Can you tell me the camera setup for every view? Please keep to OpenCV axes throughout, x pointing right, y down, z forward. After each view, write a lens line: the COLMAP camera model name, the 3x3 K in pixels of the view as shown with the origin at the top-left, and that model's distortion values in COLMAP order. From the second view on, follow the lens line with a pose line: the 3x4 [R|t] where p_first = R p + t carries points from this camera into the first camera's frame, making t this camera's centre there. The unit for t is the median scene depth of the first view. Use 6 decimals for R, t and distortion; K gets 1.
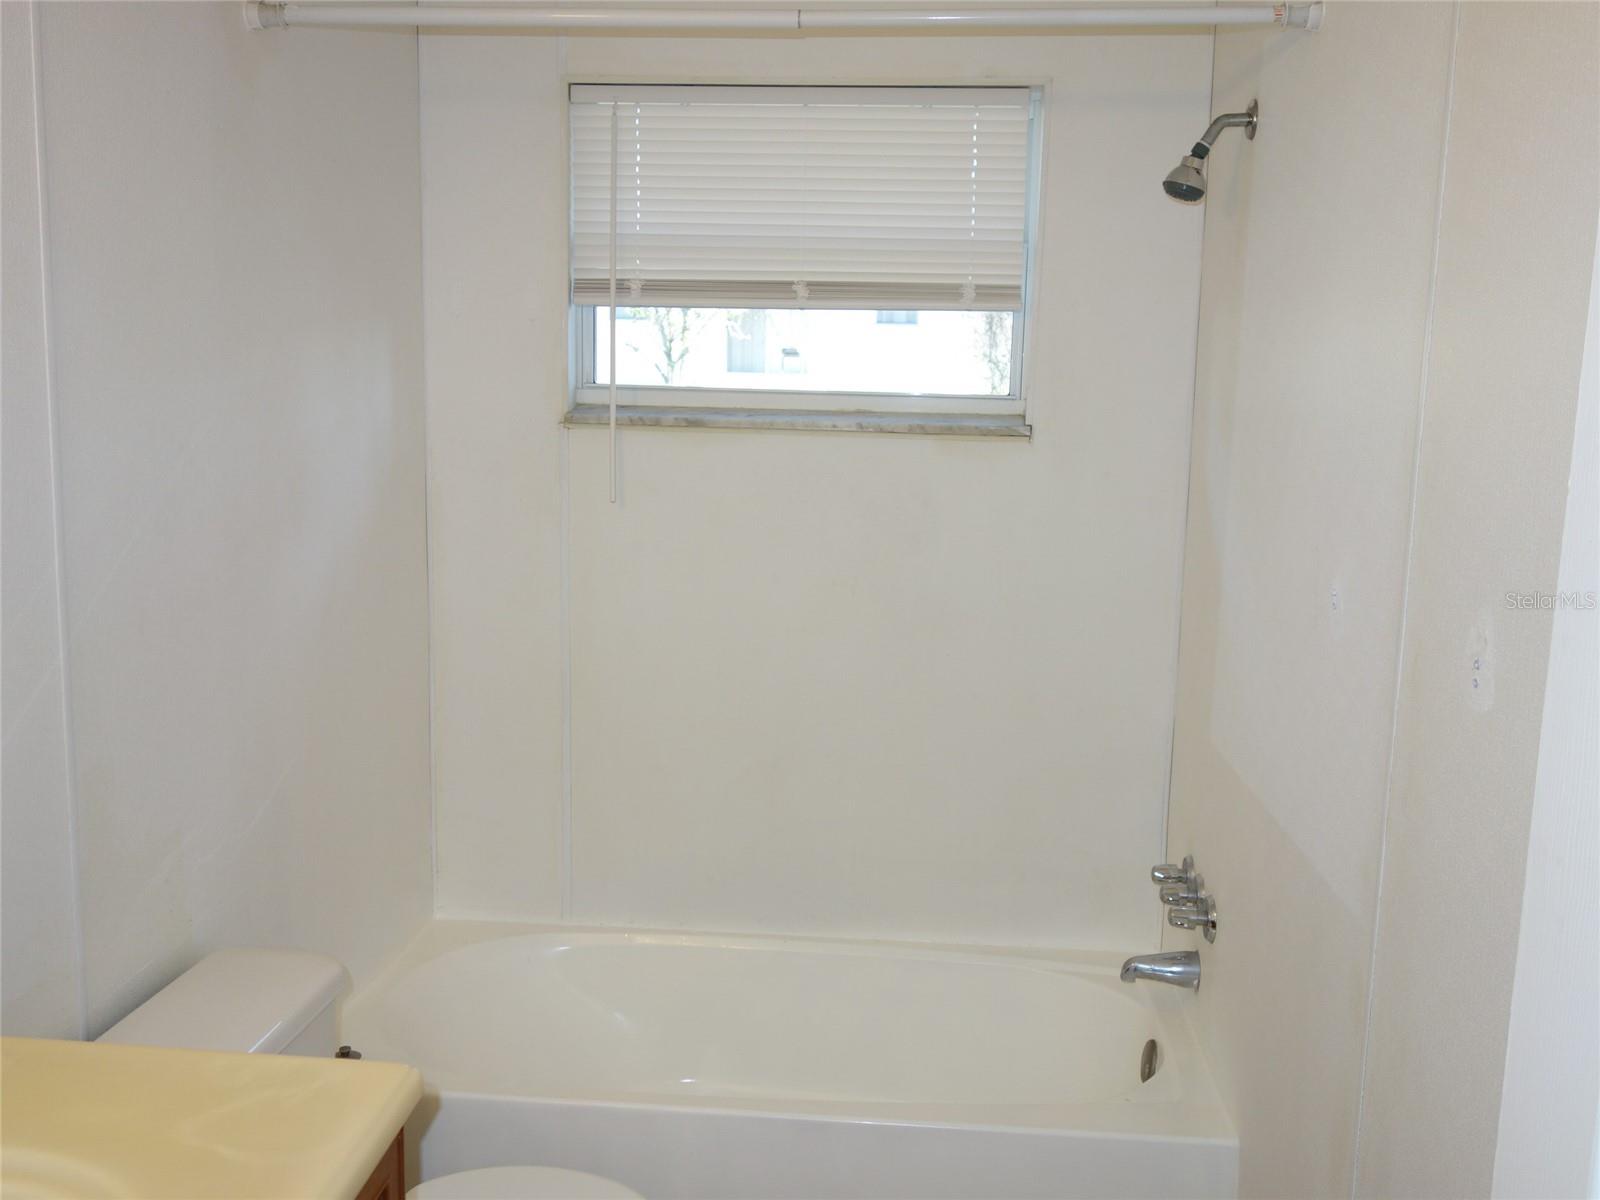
lens RADIAL K [[1406.9, 0, 796.0], [0, 1406.9, 606.1], [0, 0, 1]] dist [-0.006975, 0.002366]
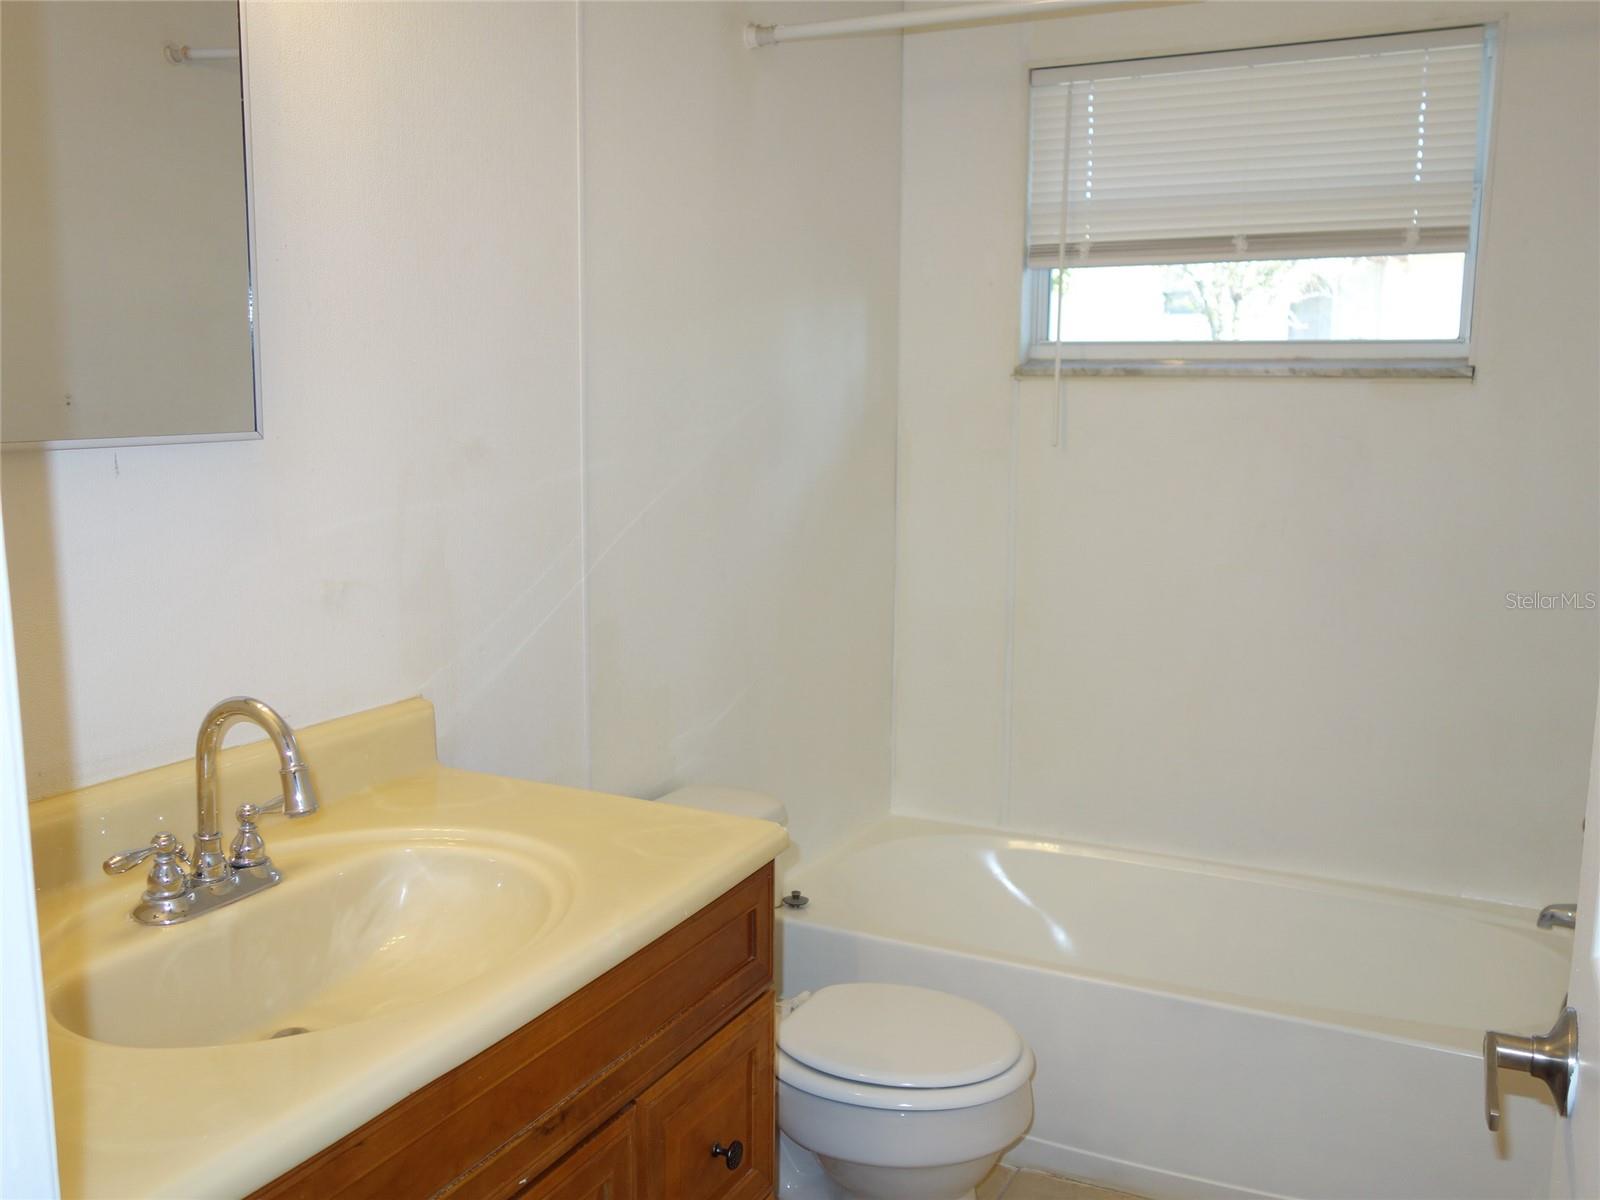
lens RADIAL K [[1433.0, 0, 803.8], [0, 1433.0, 607.1], [0, 0, 1]] dist [0.011965, -0.010511]
pose [[0.924922, 0.039733, -0.378075, 0.118515], [-0.042553, 0.999094, 0.000897, 0.060024], [0.377768, 0.015258, 0.925774, -0.112968]]
